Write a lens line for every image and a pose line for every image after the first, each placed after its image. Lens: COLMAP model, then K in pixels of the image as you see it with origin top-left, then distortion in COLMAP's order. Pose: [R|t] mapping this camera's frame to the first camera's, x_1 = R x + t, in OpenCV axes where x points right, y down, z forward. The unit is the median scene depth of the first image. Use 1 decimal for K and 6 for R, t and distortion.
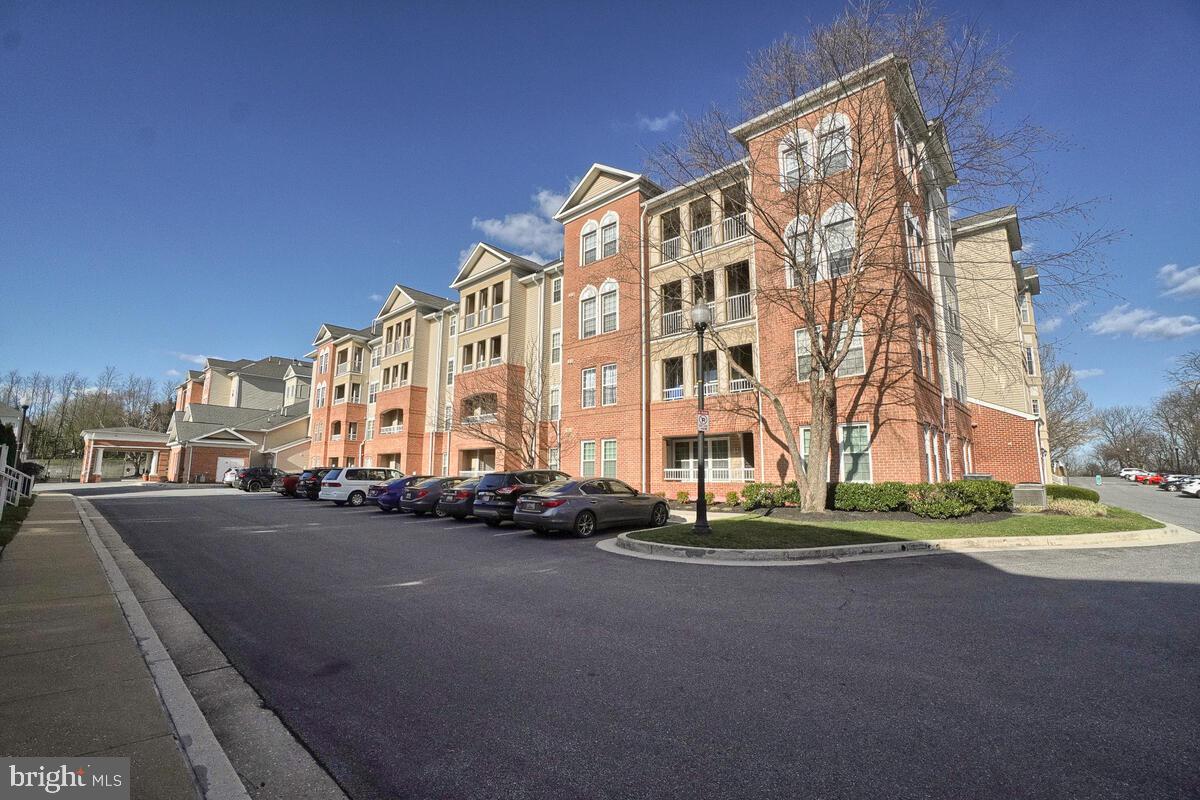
lens RADIAL K [[529.1, 0, 606.1], [0, 529.1, 407.3], [0, 0, 1]] dist [-0.031846, 0.000334]
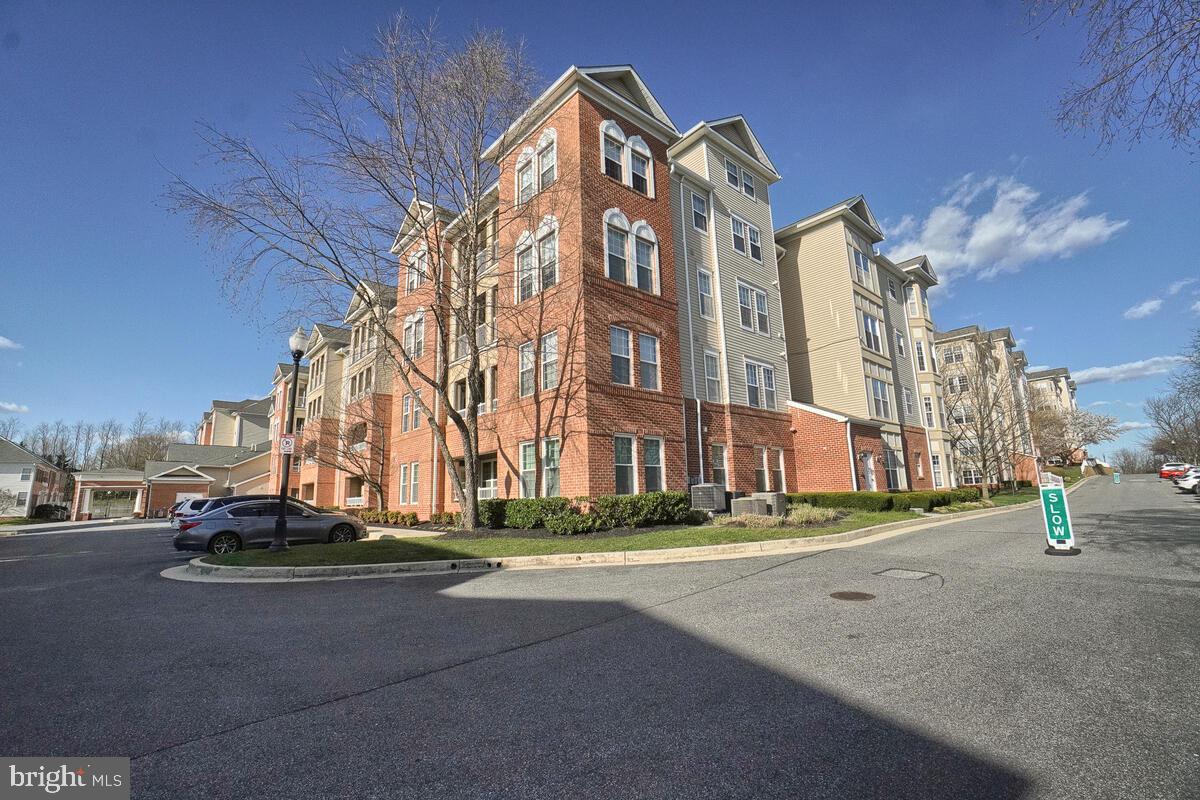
lens RADIAL K [[529.1, 0, 602.3], [0, 529.1, 395.7], [0, 0, 1]] dist [-0.031846, 0.000334]
pose [[0.993920, -0.058272, -0.093420, 0.595707], [0.052700, 0.996743, -0.061034, 0.016765], [0.096672, 0.055739, 0.993754, 0.023949]]
